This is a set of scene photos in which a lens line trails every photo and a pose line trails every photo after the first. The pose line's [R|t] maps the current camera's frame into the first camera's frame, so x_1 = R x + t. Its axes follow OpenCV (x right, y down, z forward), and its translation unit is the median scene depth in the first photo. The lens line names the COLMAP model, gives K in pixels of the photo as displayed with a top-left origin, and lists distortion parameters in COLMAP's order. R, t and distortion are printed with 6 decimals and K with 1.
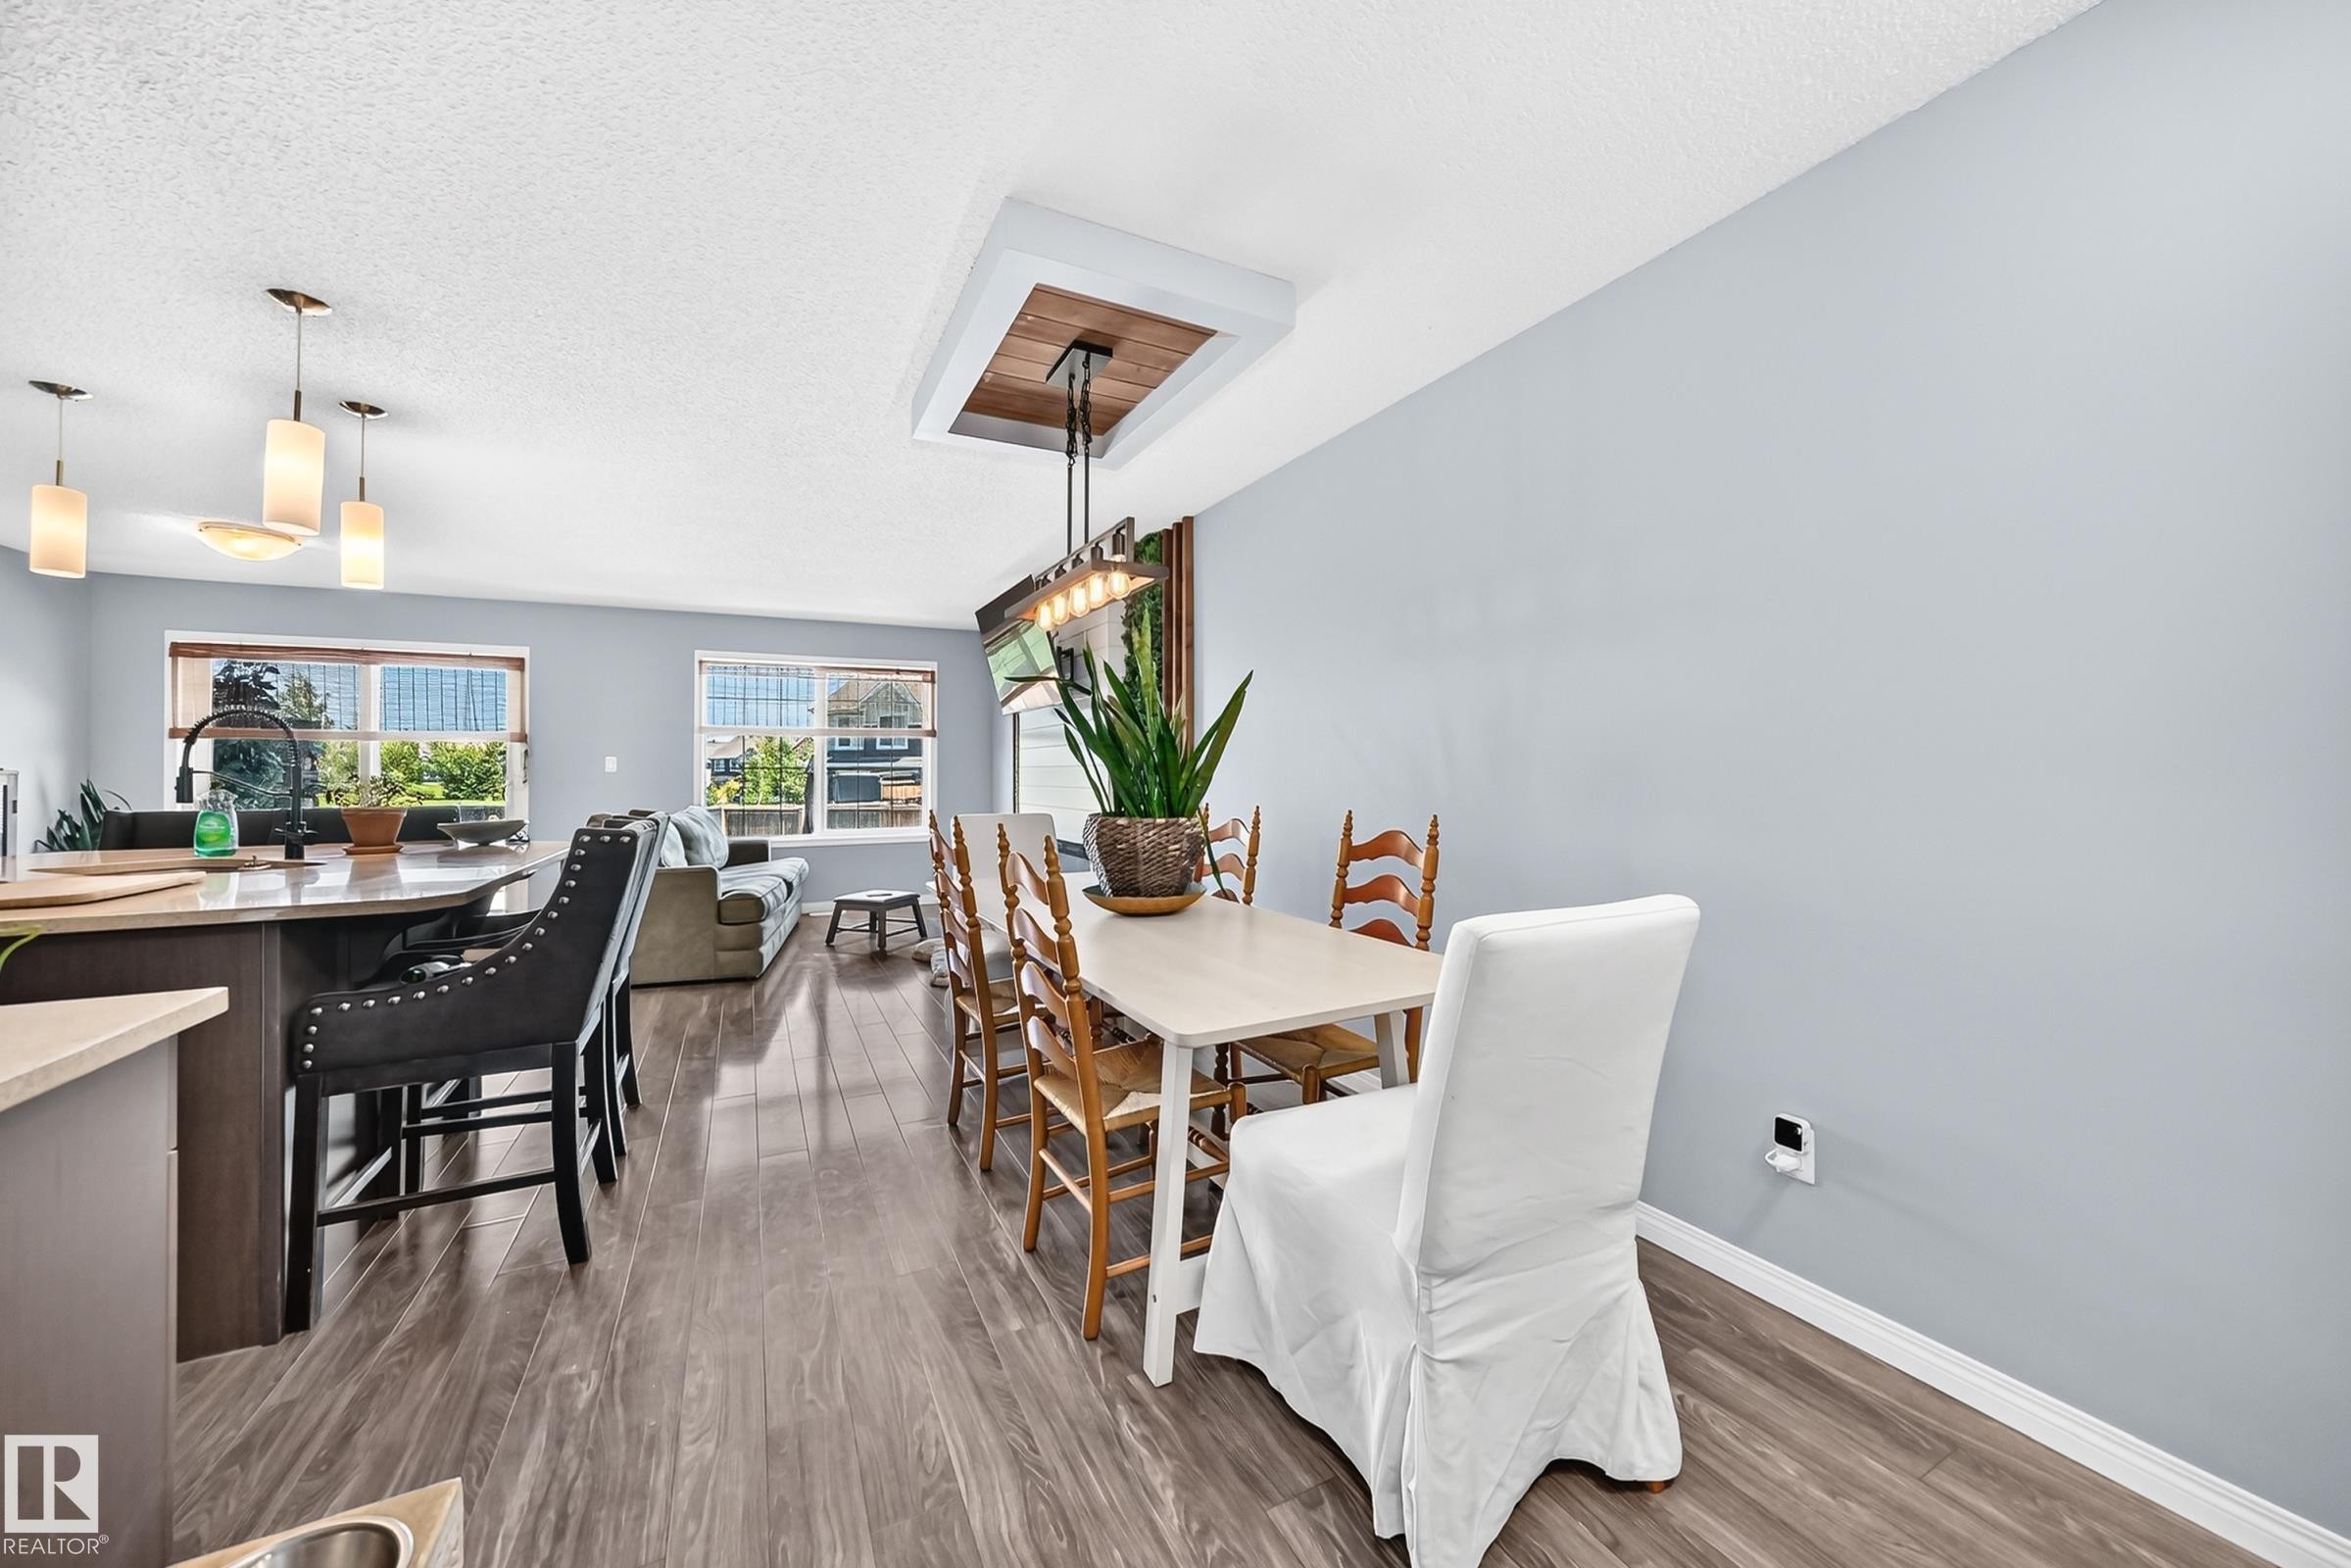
lens RADIAL K [[838.6, 0, 1186.5], [0, 838.6, 746.9], [0, 0, 1]] dist [-0.018267, 0.004639]
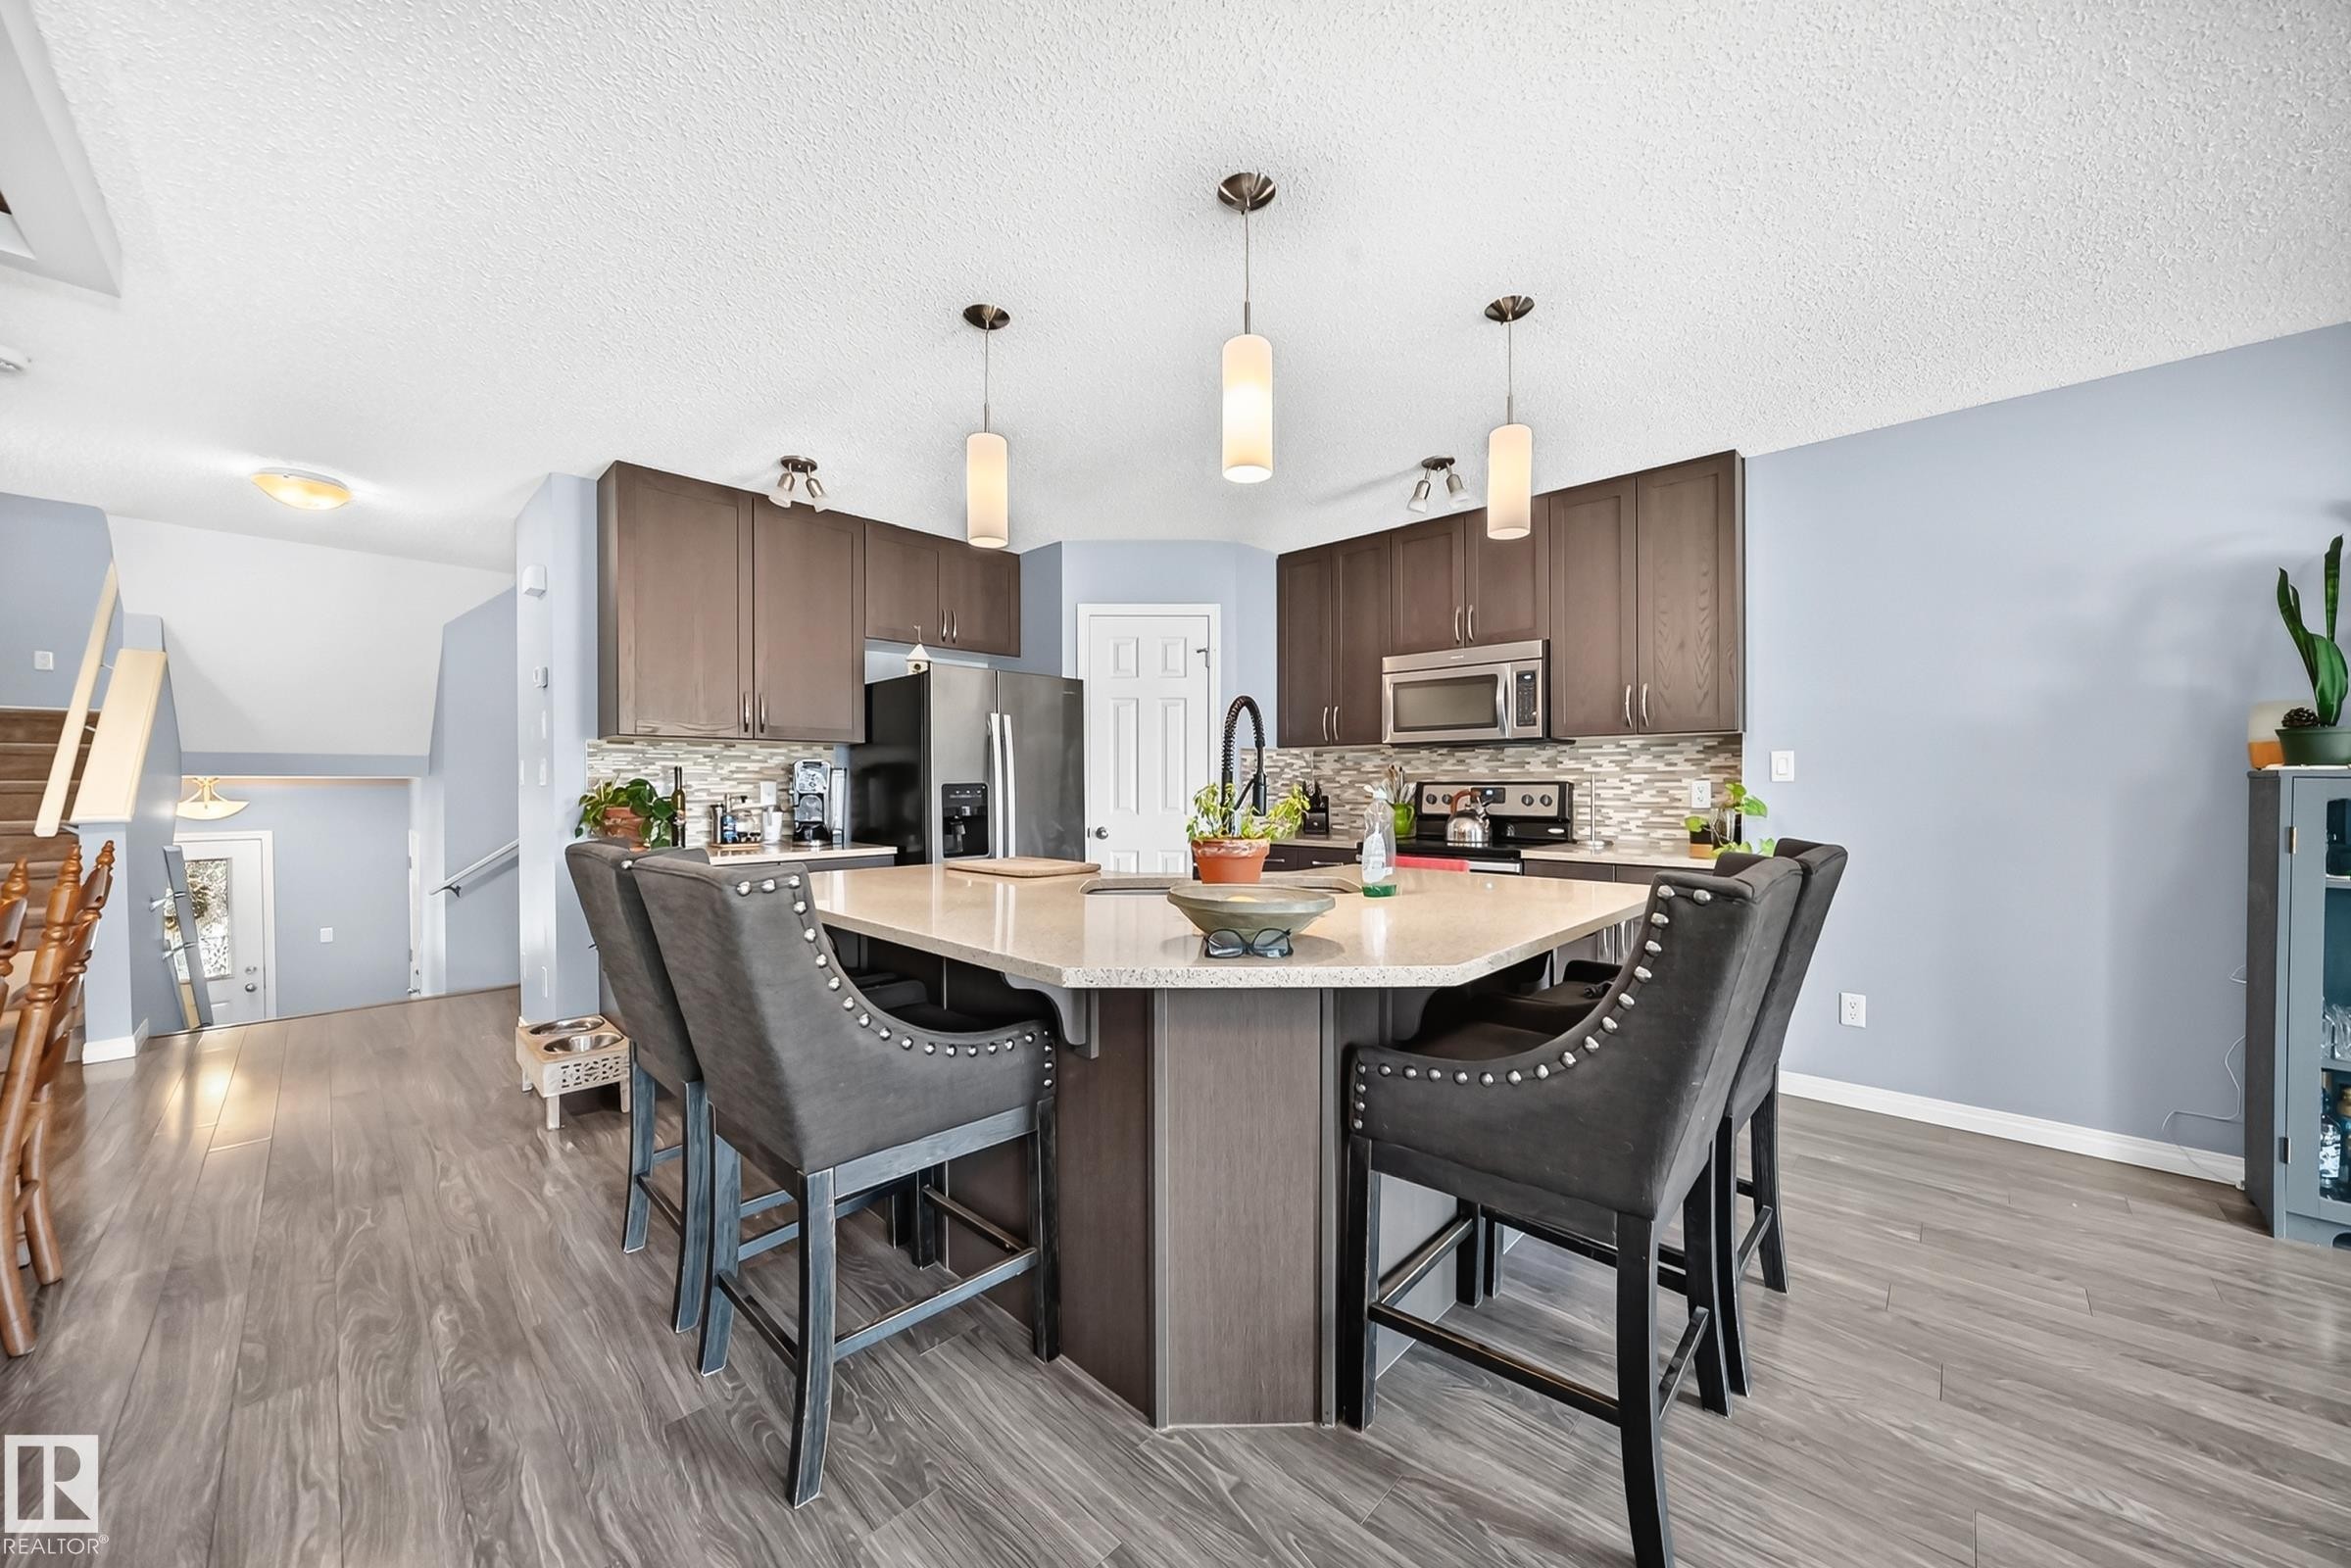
lens RADIAL K [[838.6, 0, 1190.0], [0, 838.6, 791.4], [0, 0, 1]] dist [-0.018267, 0.004639]
pose [[-0.947318, 0.010850, -0.320110, -0.392318], [0.017401, 0.999693, -0.017611, 0.025909], [0.319821, -0.022253, -0.947217, 0.817759]]
